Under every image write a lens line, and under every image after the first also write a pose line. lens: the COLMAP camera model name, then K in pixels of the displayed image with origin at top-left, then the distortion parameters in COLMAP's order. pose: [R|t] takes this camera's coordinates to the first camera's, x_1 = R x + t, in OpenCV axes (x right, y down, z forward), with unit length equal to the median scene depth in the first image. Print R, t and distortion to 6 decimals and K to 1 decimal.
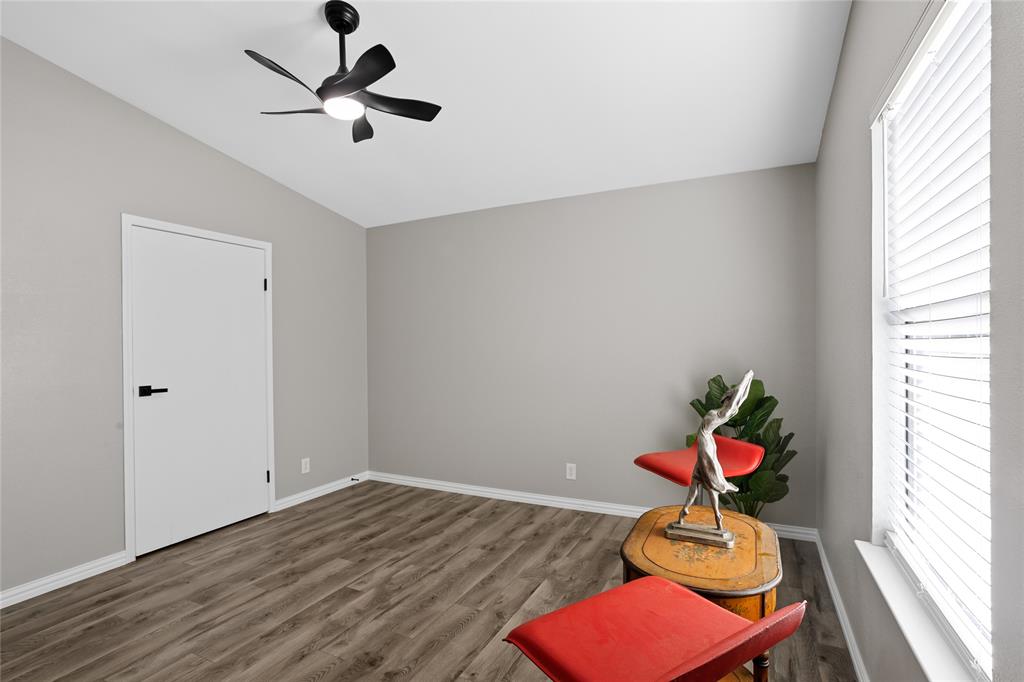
lens RADIAL K [[494.2, 0, 511.3], [0, 494.2, 342.6], [0, 0, 1]] dist [-0.041059, 0.020224]
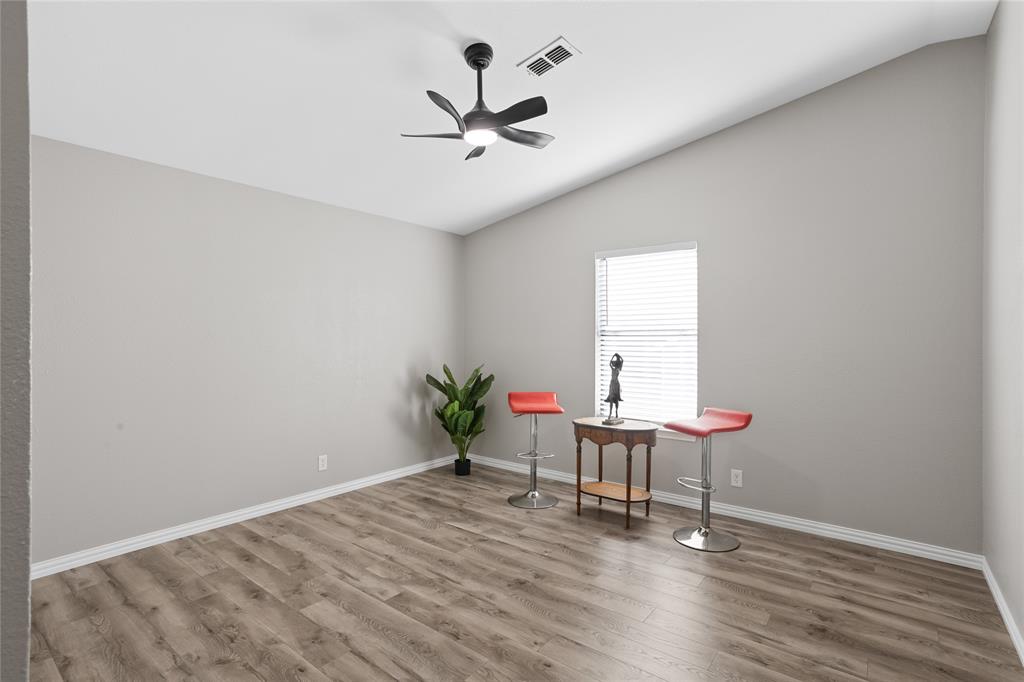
lens RADIAL K [[494.2, 0, 517.3], [0, 494.2, 339.8], [0, 0, 1]] dist [-0.041059, 0.020224]
pose [[0.196843, 0.007813, 0.980404, -0.968219], [-0.004750, 0.999964, -0.007015, 0.005754], [-0.980423, -0.003276, 0.196873, 0.457237]]
